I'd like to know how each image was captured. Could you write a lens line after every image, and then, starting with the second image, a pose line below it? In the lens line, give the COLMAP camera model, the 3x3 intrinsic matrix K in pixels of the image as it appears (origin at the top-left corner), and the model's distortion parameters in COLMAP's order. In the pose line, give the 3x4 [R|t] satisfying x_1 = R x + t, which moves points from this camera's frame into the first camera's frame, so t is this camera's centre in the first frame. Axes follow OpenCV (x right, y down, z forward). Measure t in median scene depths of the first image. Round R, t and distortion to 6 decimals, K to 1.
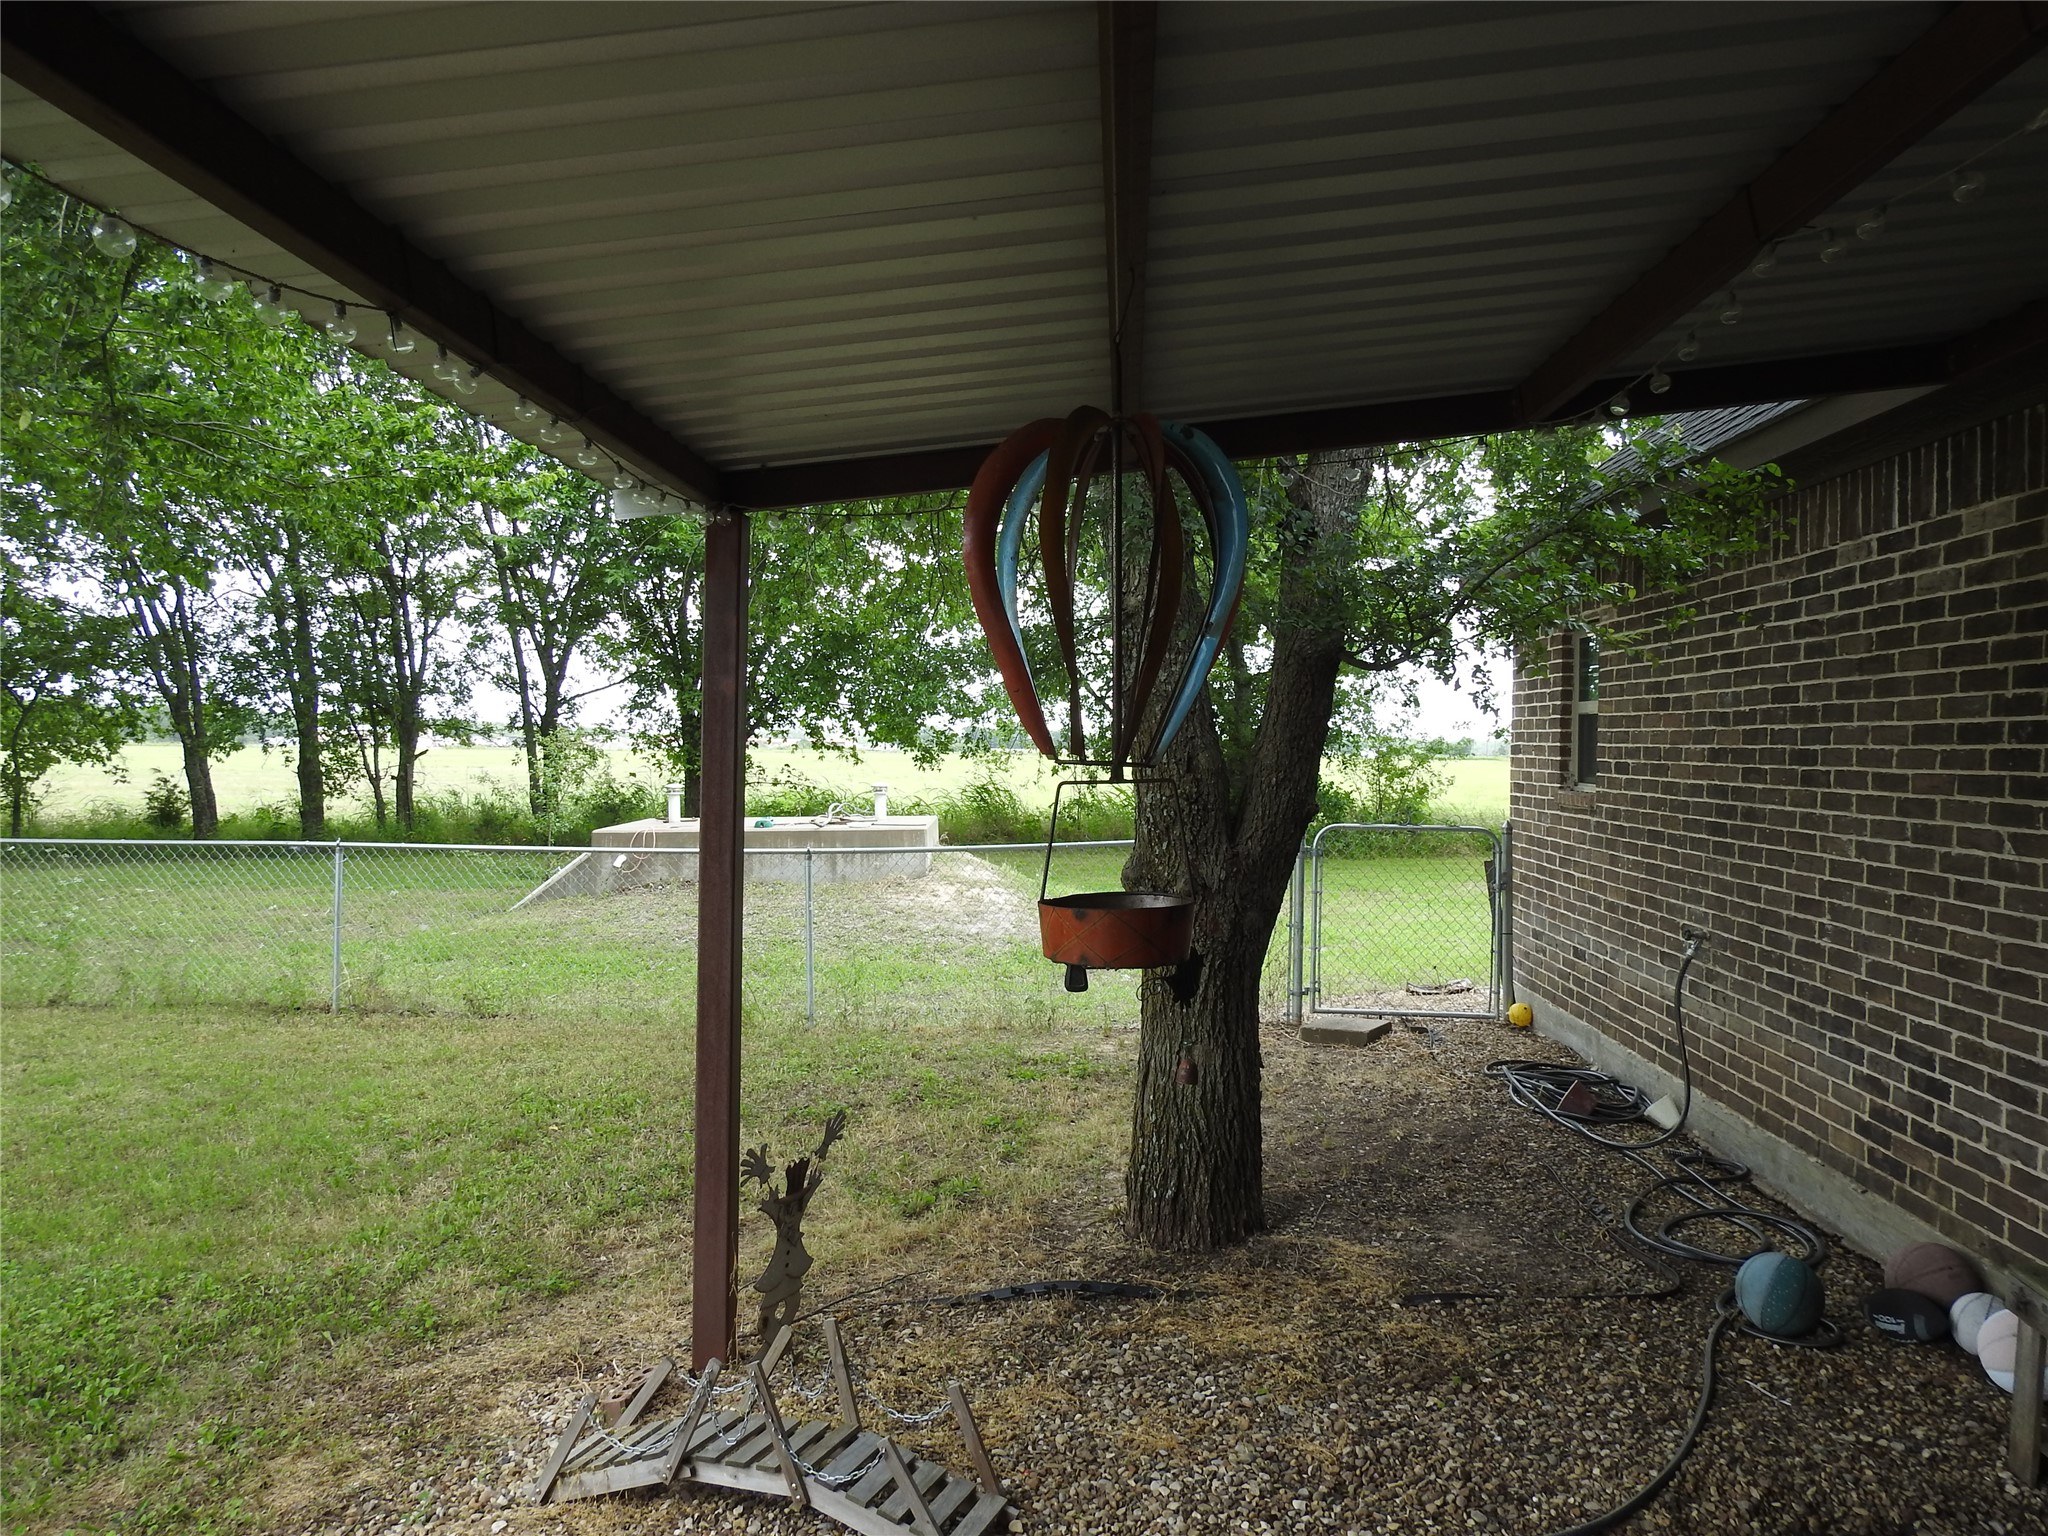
lens RADIAL K [[1389.4, 0, 1034.6], [0, 1389.4, 768.3], [0, 0, 1]] dist [-0.001710, -0.000064]
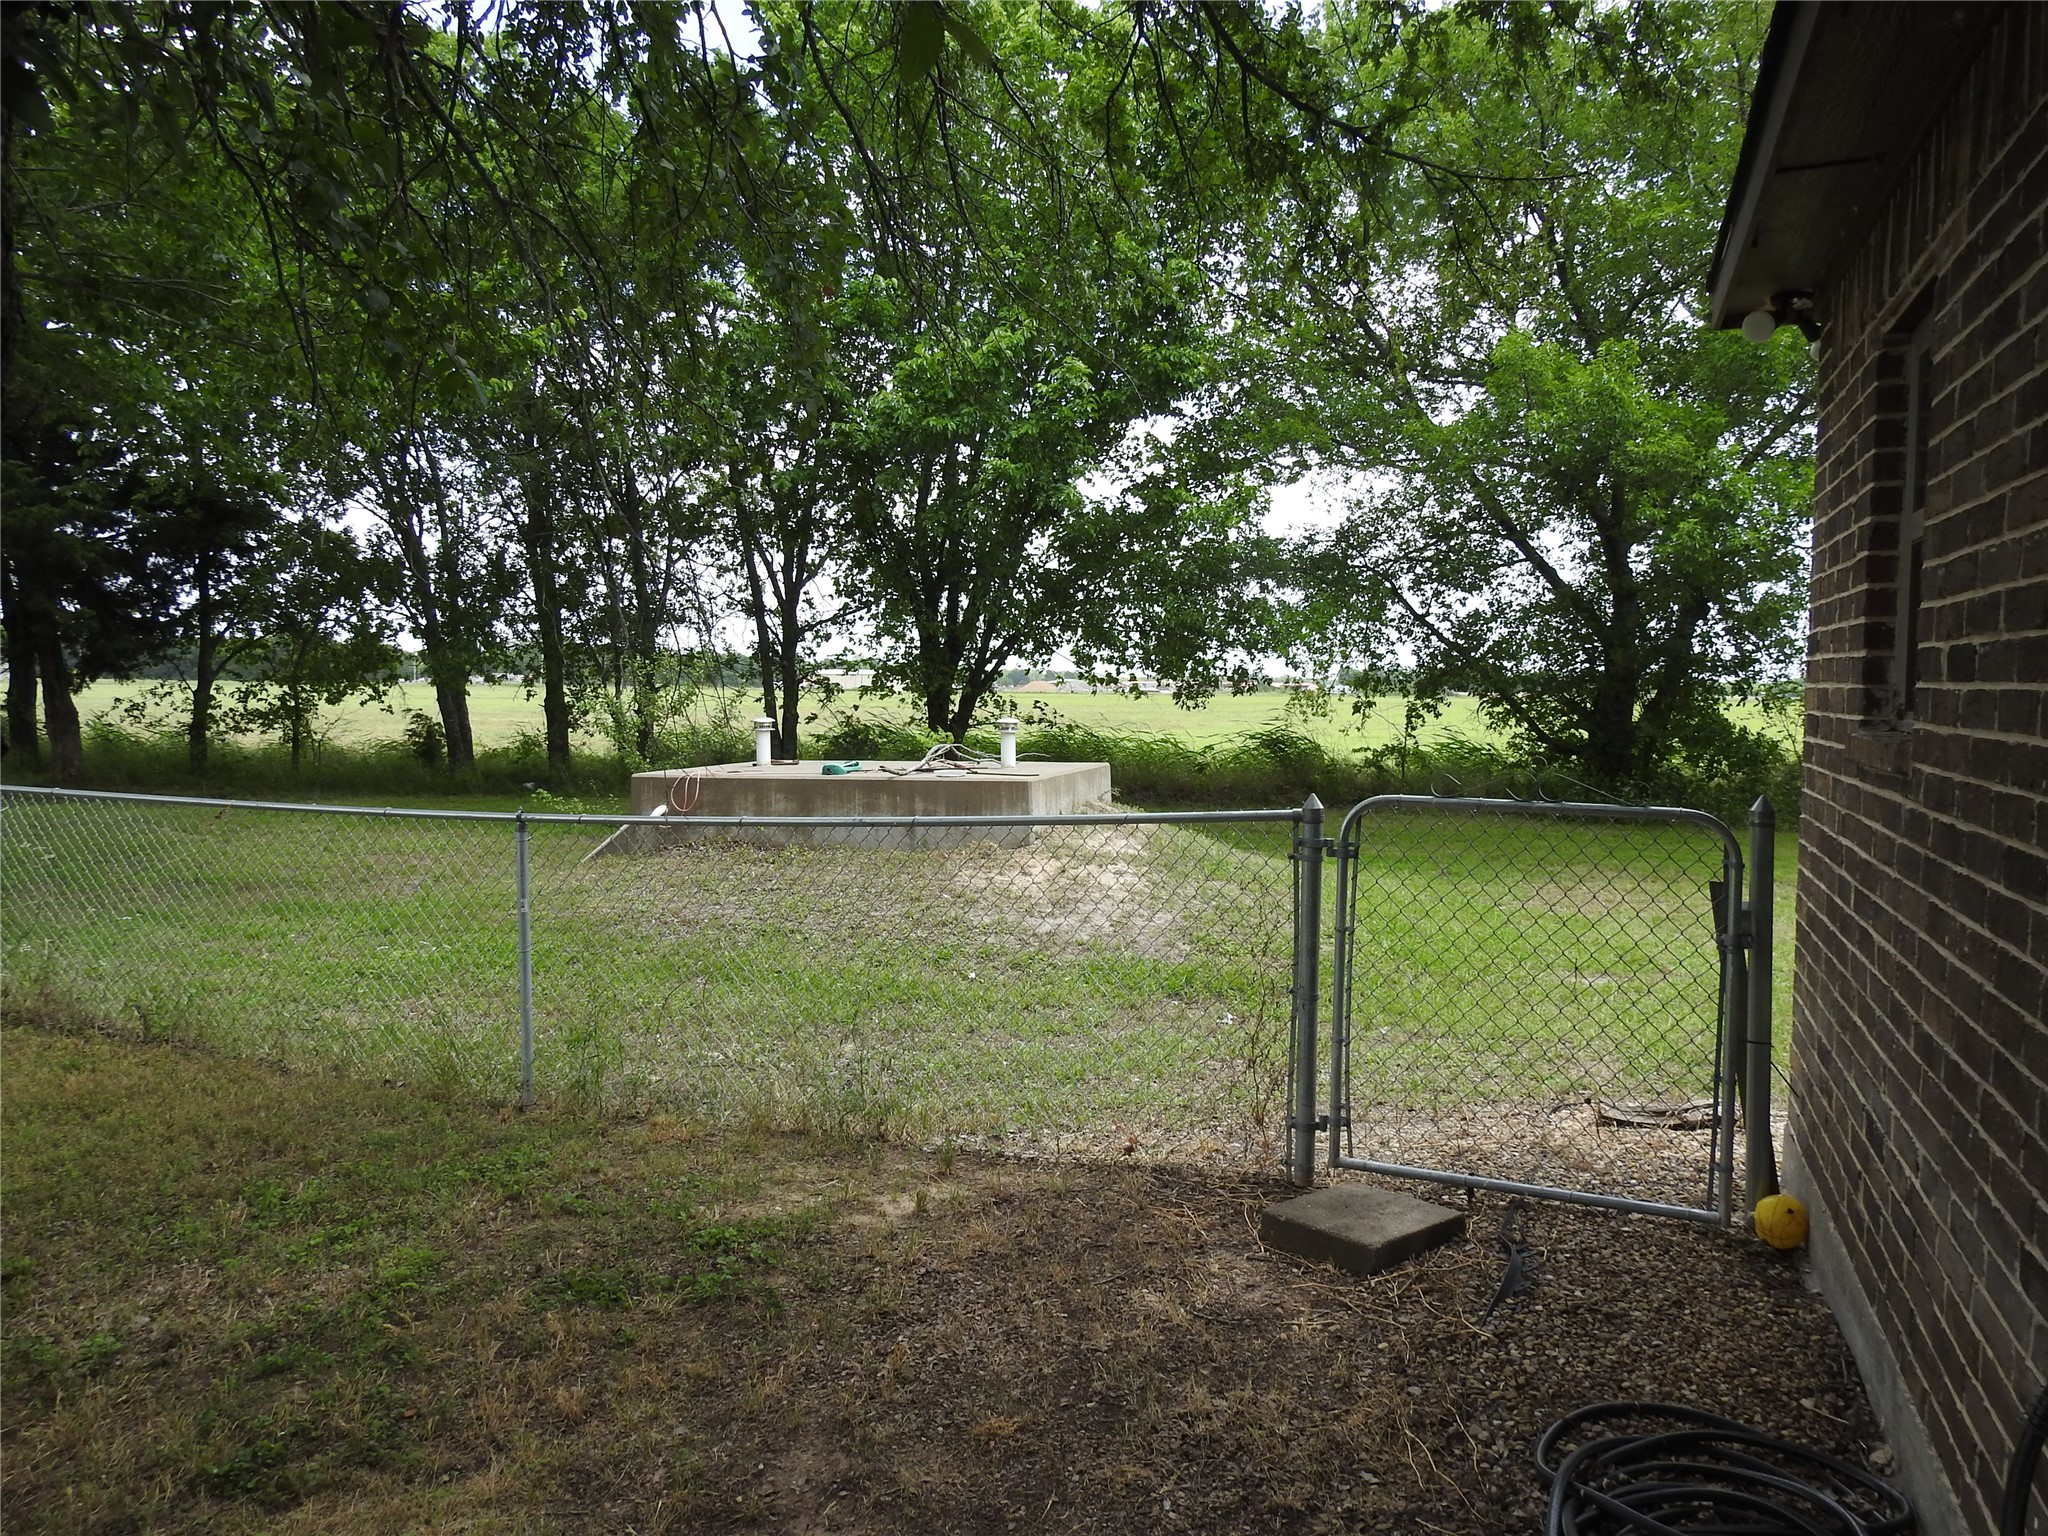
lens RADIAL K [[1389.4, 0, 1034.6], [0, 1389.4, 768.3], [0, 0, 1]] dist [-0.001710, -0.000064]
pose [[0.939492, 0.015832, -0.342205, 0.117732], [-0.001688, 0.999133, 0.041590, 0.004528], [0.342567, -0.038496, 0.938704, 0.214867]]
